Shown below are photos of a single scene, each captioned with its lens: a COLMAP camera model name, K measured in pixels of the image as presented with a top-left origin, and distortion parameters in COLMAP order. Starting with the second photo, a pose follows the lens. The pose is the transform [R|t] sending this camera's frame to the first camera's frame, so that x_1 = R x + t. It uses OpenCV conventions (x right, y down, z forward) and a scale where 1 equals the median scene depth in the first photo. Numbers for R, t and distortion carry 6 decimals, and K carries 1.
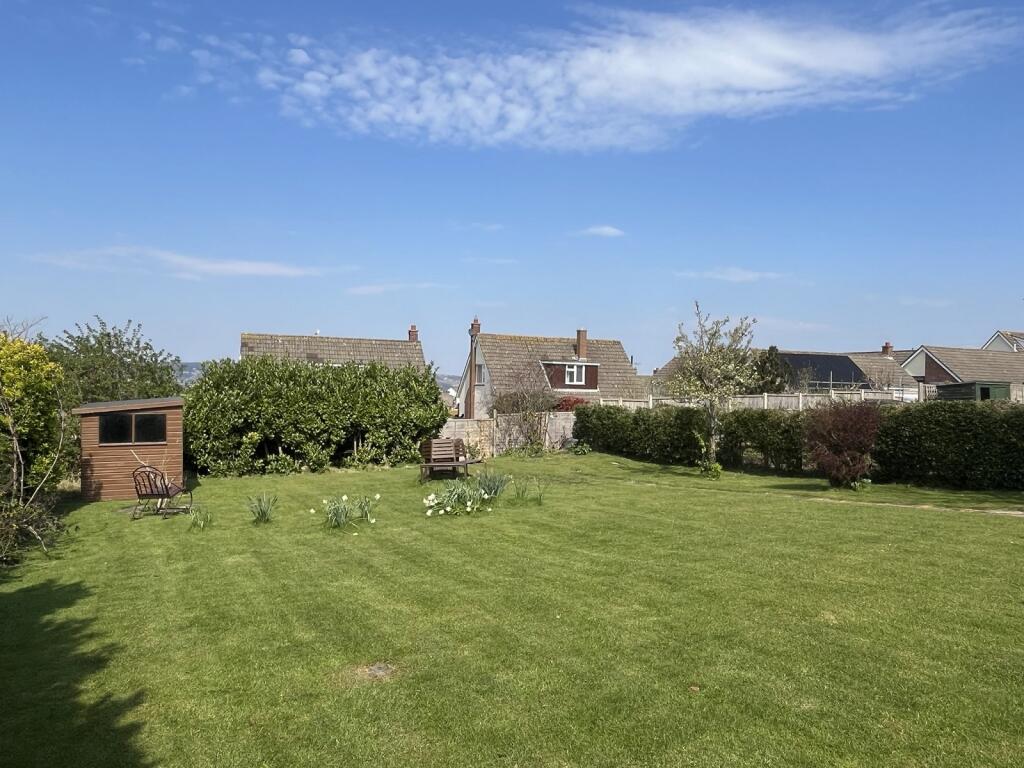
lens RADIAL K [[728.1, 0, 512.9], [0, 728.1, 376.5], [0, 0, 1]] dist [0.000263, 0.002795]
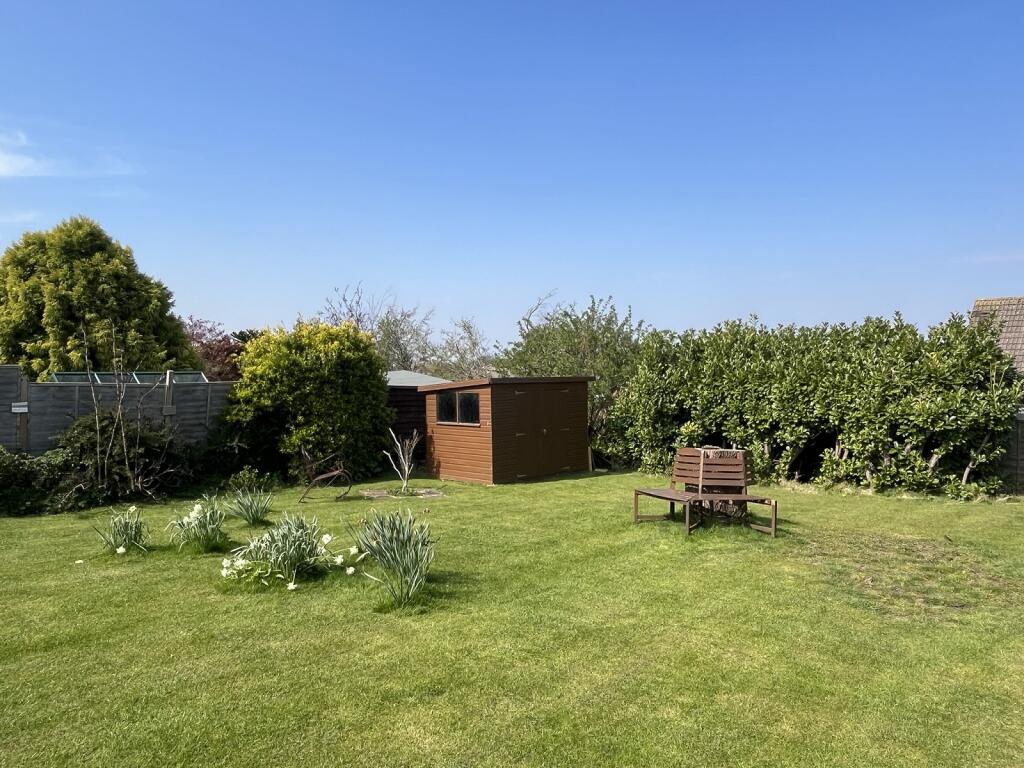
lens RADIAL K [[701.3, 0, 515.9], [0, 701.3, 383.7], [0, 0, 1]] dist [-0.002701, -0.000517]
pose [[0.380636, 0.002556, -0.924721, 0.259048], [0.020915, 0.999717, 0.011372, 0.022435], [0.924488, -0.023669, 0.380474, 0.523612]]
